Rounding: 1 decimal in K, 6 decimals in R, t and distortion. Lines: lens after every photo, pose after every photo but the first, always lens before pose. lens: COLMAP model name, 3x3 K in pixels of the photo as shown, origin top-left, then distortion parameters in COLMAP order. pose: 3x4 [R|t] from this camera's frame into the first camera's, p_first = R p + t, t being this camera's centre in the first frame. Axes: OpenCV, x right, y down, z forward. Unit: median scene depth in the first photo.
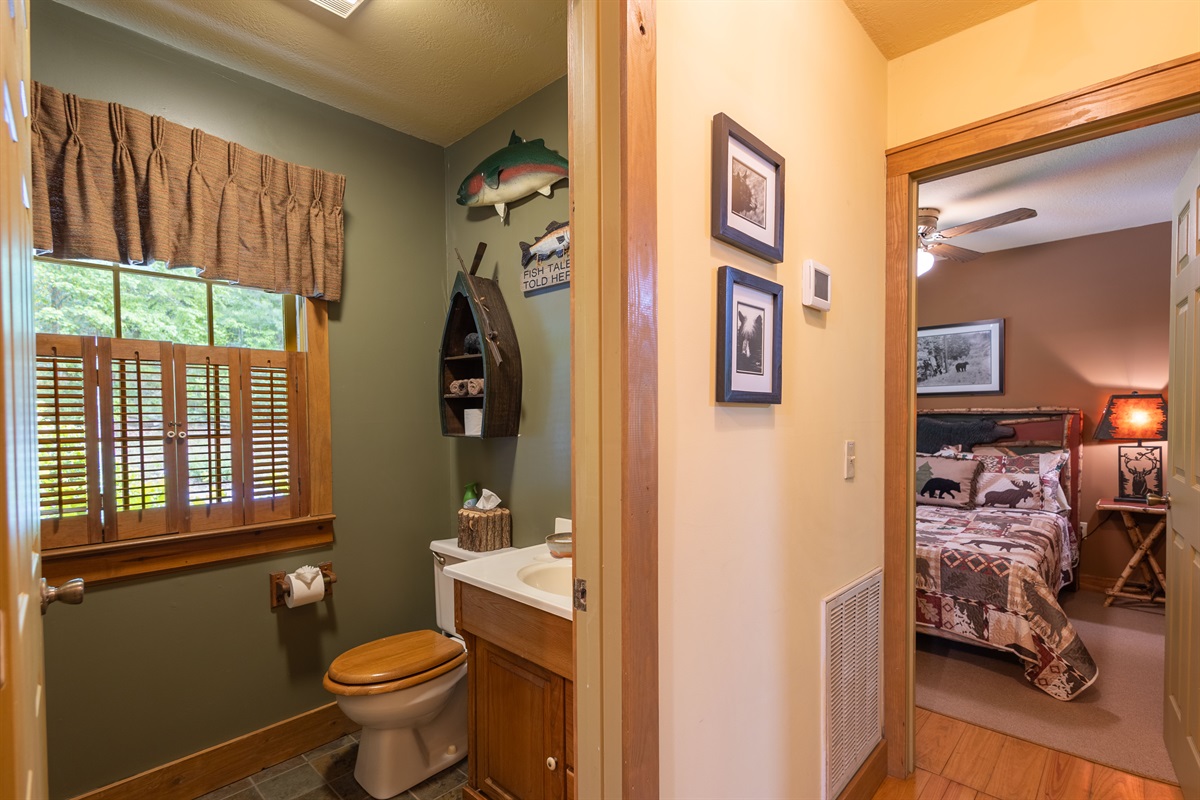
lens RADIAL K [[549.1, 0, 598.5], [0, 549.1, 425.3], [0, 0, 1]] dist [-0.000410, -0.001341]
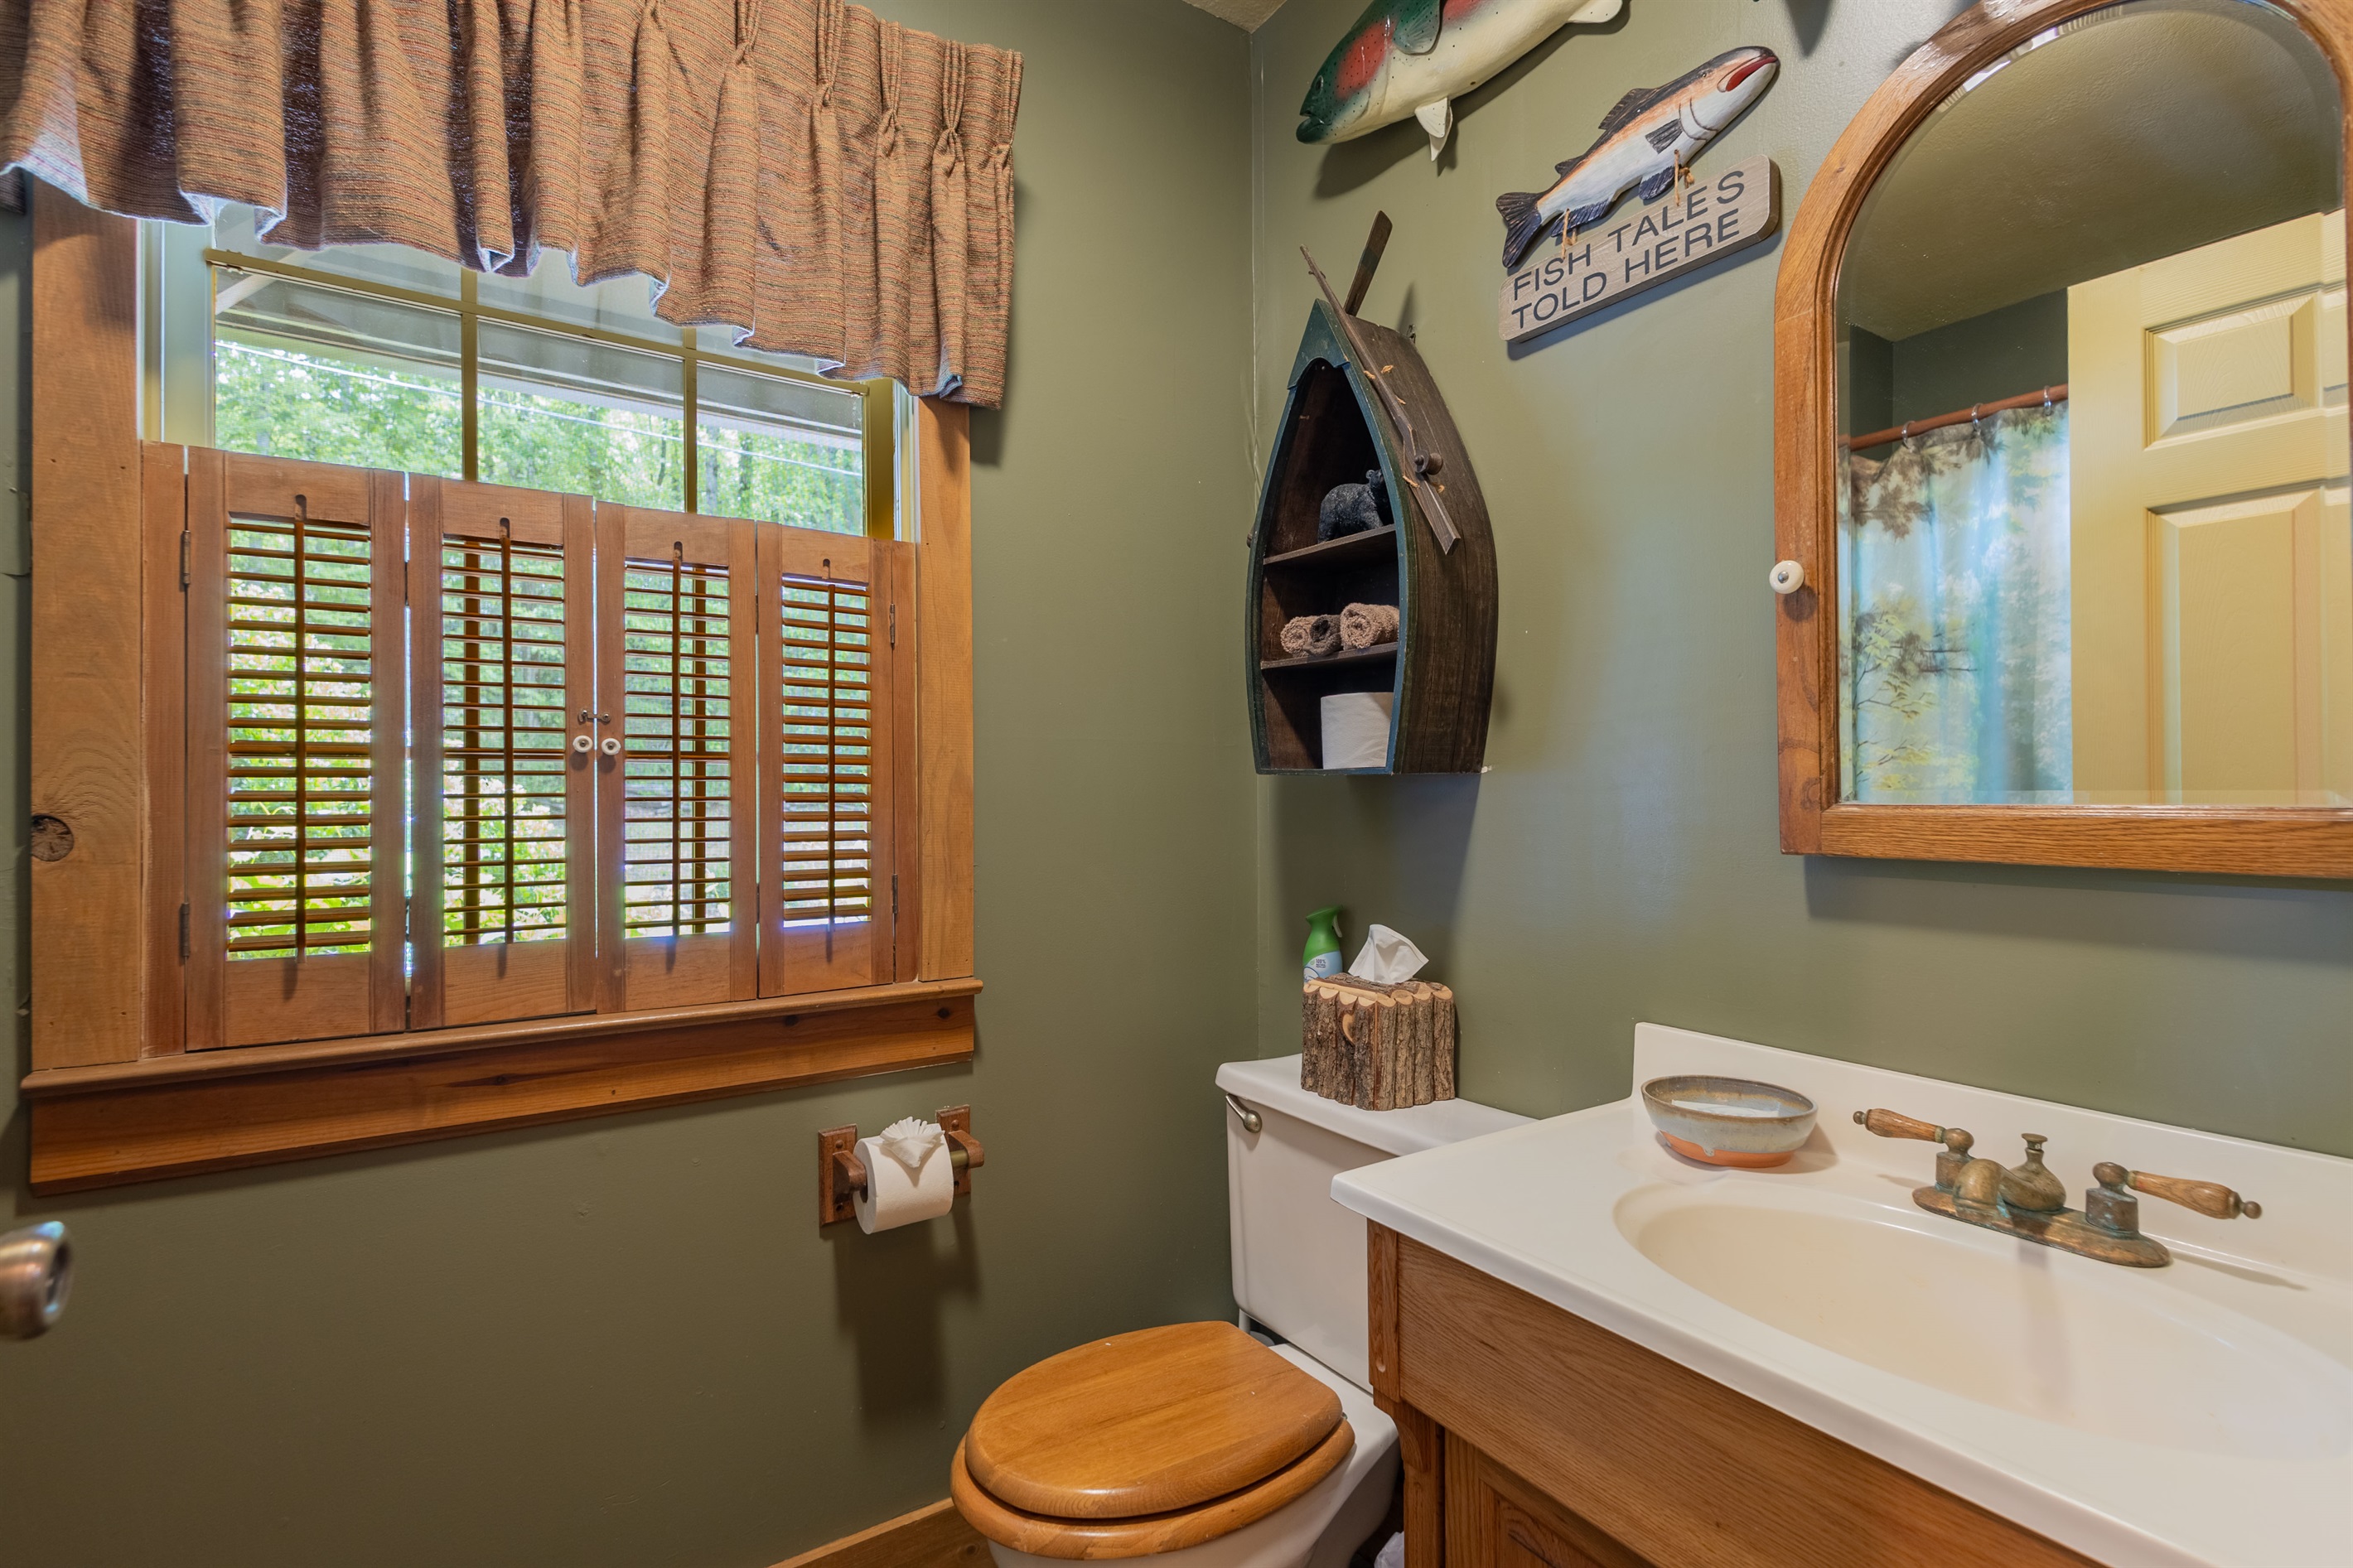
lens RADIAL K [[1076.6, 0, 1177.1], [0, 1076.6, 787.3], [0, 0, 1]] dist [-0.000410, -0.001341]
pose [[0.972395, 0.004147, -0.233302, -0.192503], [-0.009858, 0.999680, -0.023316, 0.051332], [0.233131, 0.024972, 0.972125, 0.340174]]
